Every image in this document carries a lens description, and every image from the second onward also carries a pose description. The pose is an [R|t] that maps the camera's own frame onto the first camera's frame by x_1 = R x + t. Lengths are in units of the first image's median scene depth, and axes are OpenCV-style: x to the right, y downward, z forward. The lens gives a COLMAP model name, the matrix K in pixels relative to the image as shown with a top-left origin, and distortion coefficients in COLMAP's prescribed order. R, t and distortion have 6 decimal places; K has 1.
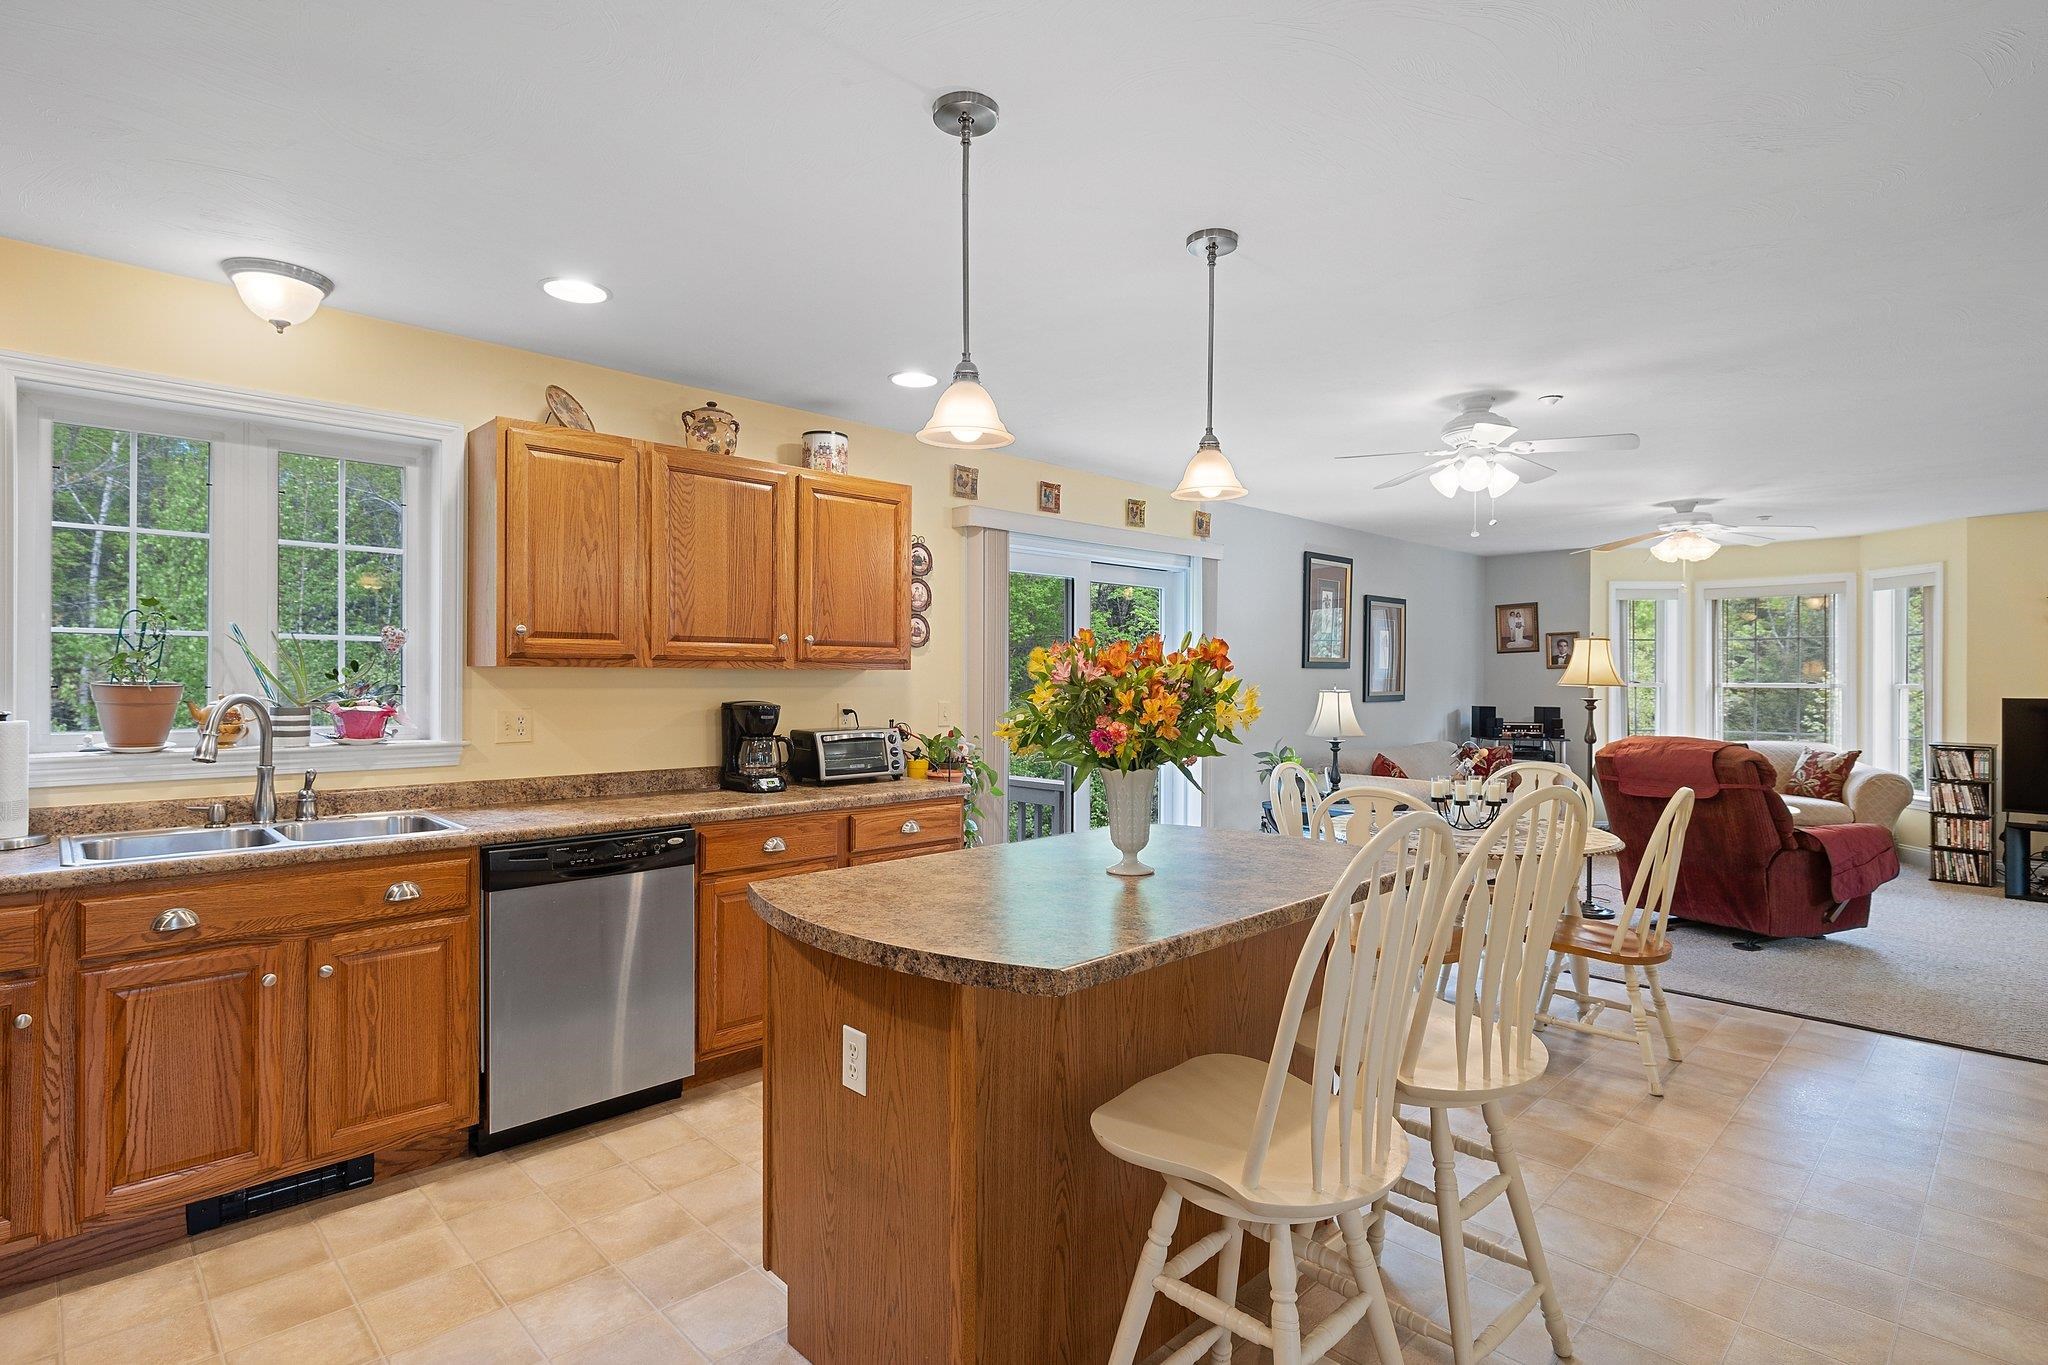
lens RADIAL K [[1014.2, 0, 1038.9], [0, 1014.2, 676.7], [0, 0, 1]] dist [0.001841, -0.000706]
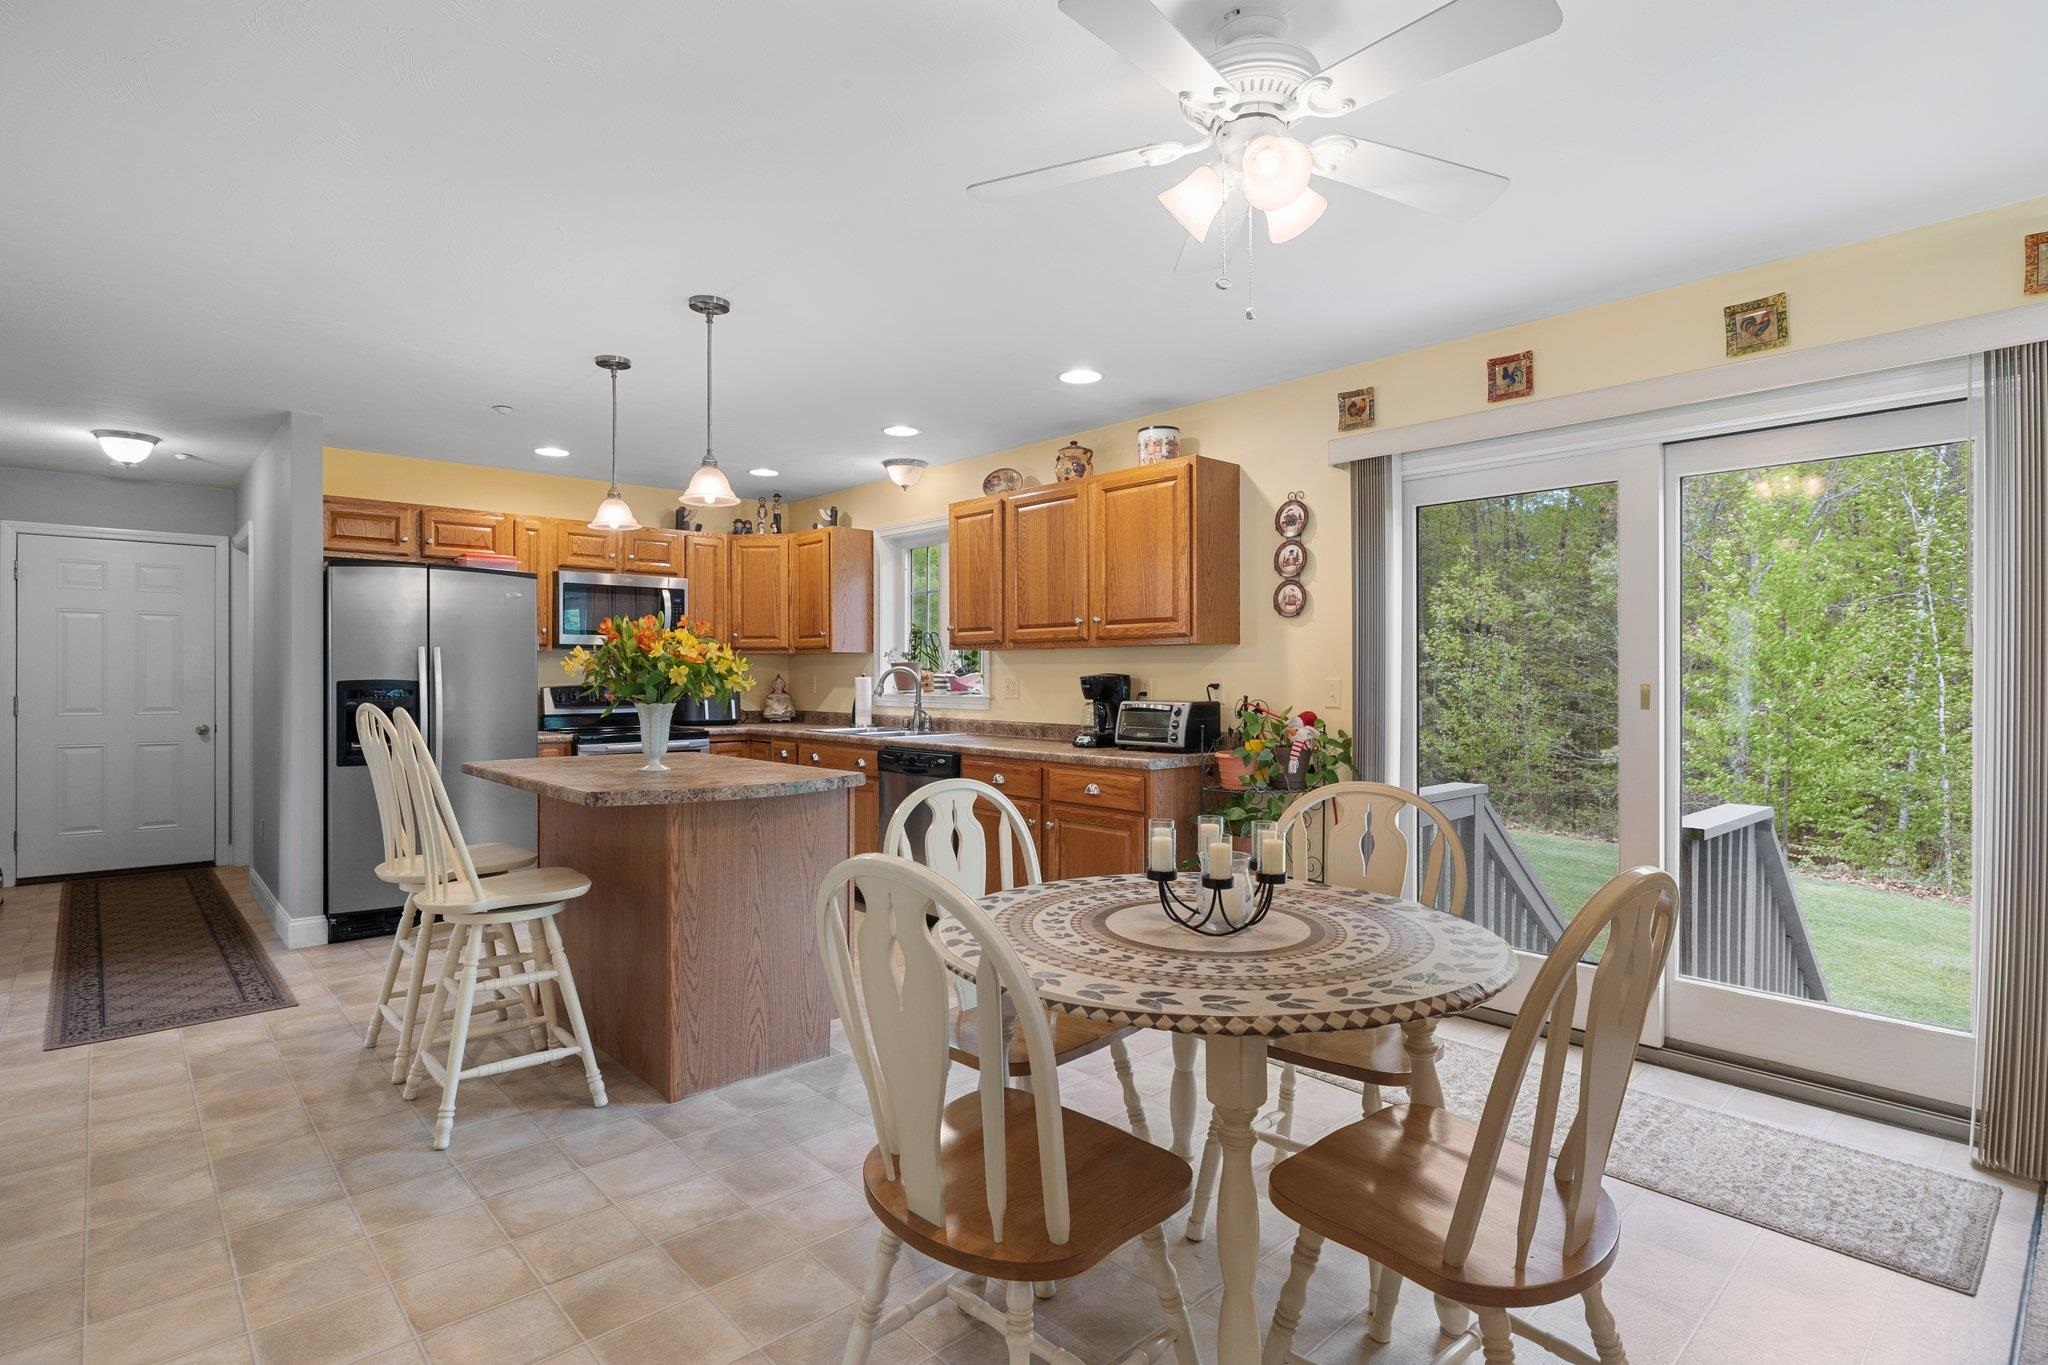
lens RADIAL K [[1014.2, 0, 1005.9], [0, 1014.2, 683.0], [0, 0, 1]] dist [0.001841, -0.000706]
pose [[-0.043023, 0.011141, -0.999012, 0.925286], [0.006018, 0.999923, 0.010892, 0.021129], [0.999056, -0.005543, -0.043087, 0.924171]]
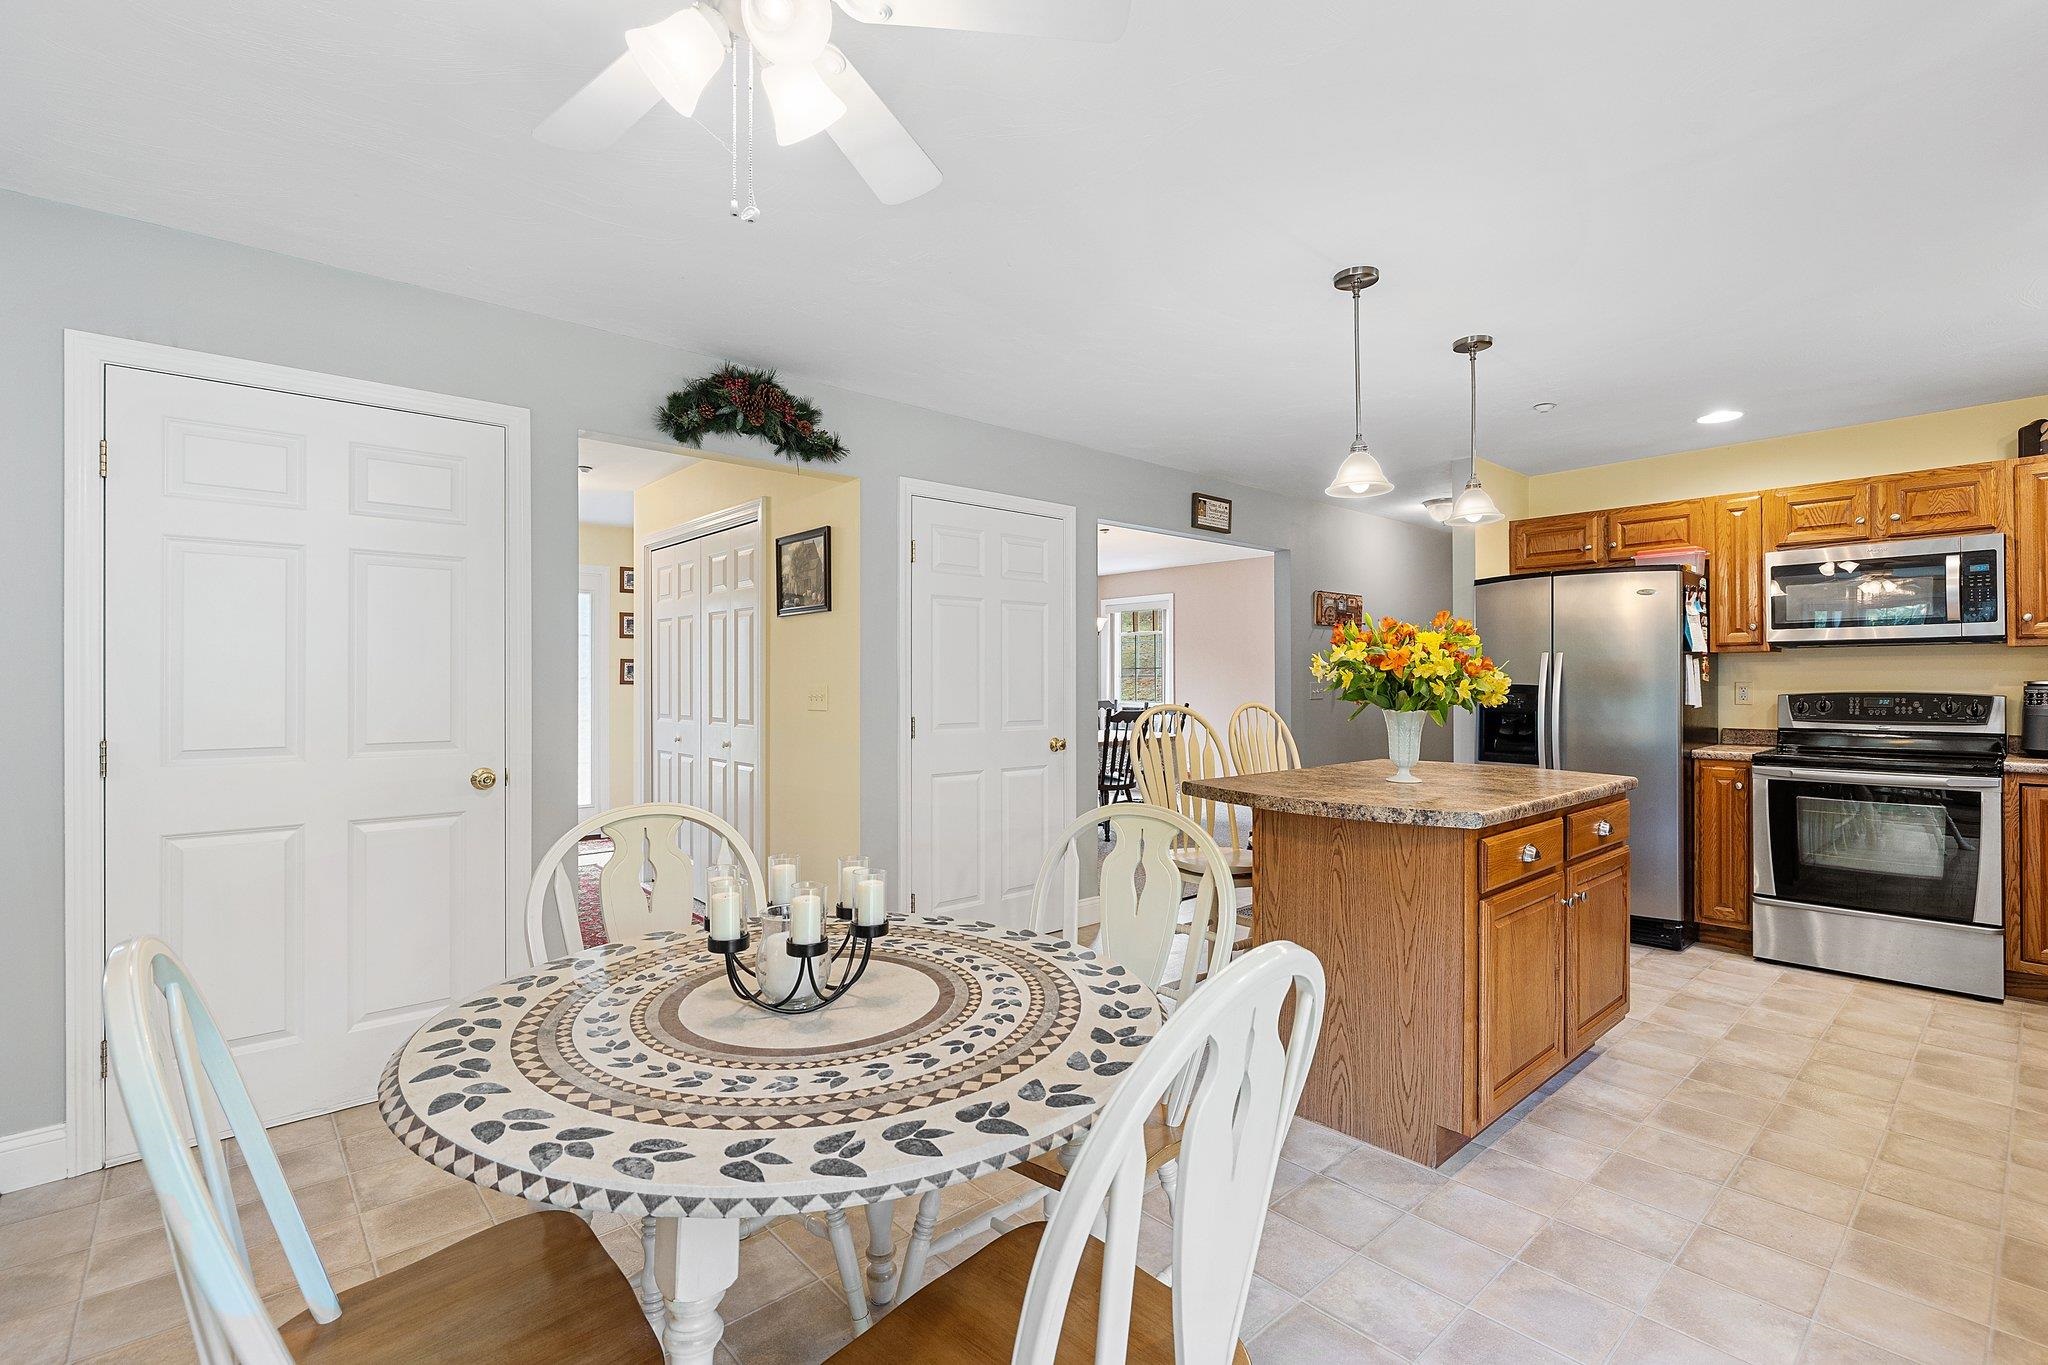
lens RADIAL K [[922.3, 0, 1017.2], [0, 922.3, 678.7], [0, 0, 1]] dist [-0.005026, 0.001067]
pose [[-0.998739, 0.004151, 0.050037, 0.325988], [0.003706, 0.999953, -0.008998, 0.027204], [-0.050072, -0.008802, -0.998707, 1.352168]]
